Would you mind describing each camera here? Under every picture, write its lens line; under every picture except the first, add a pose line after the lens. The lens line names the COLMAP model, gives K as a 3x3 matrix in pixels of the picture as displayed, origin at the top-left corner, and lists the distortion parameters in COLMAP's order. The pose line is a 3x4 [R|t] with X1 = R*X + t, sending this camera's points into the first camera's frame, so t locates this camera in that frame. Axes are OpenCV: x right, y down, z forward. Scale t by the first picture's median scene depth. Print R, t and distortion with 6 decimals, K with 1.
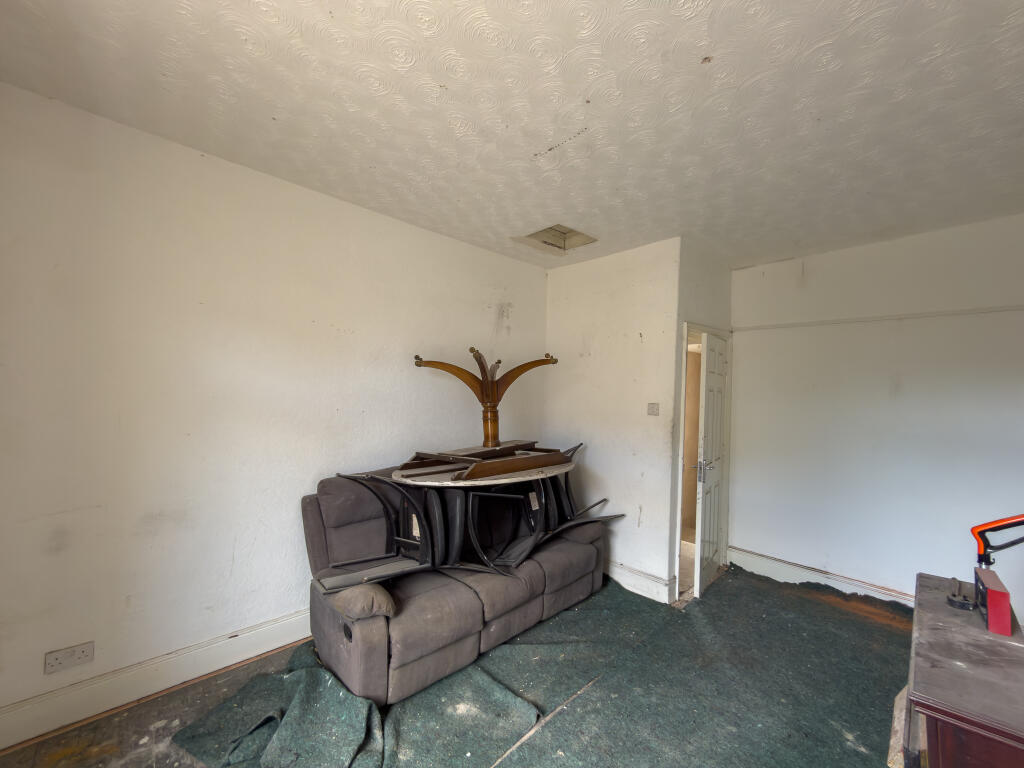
lens RADIAL K [[427.5, 0, 519.8], [0, 427.5, 388.4], [0, 0, 1]] dist [0.002796, 0.000362]
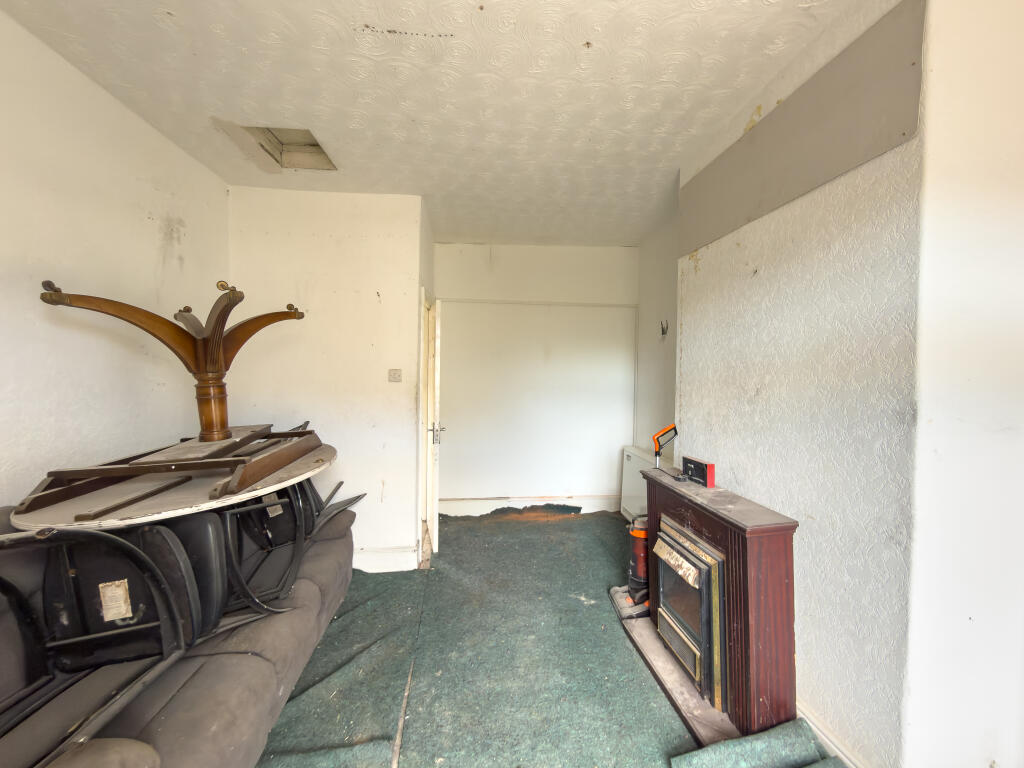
lens RADIAL K [[427.5, 0, 519.8], [0, 427.5, 388.4], [0, 0, 1]] dist [0.002796, 0.000362]
pose [[0.598733, -0.055984, 0.798990, -0.308812], [0.002517, 0.997681, 0.068019, 0.015093], [-0.800945, -0.038714, 0.597485, 0.240444]]
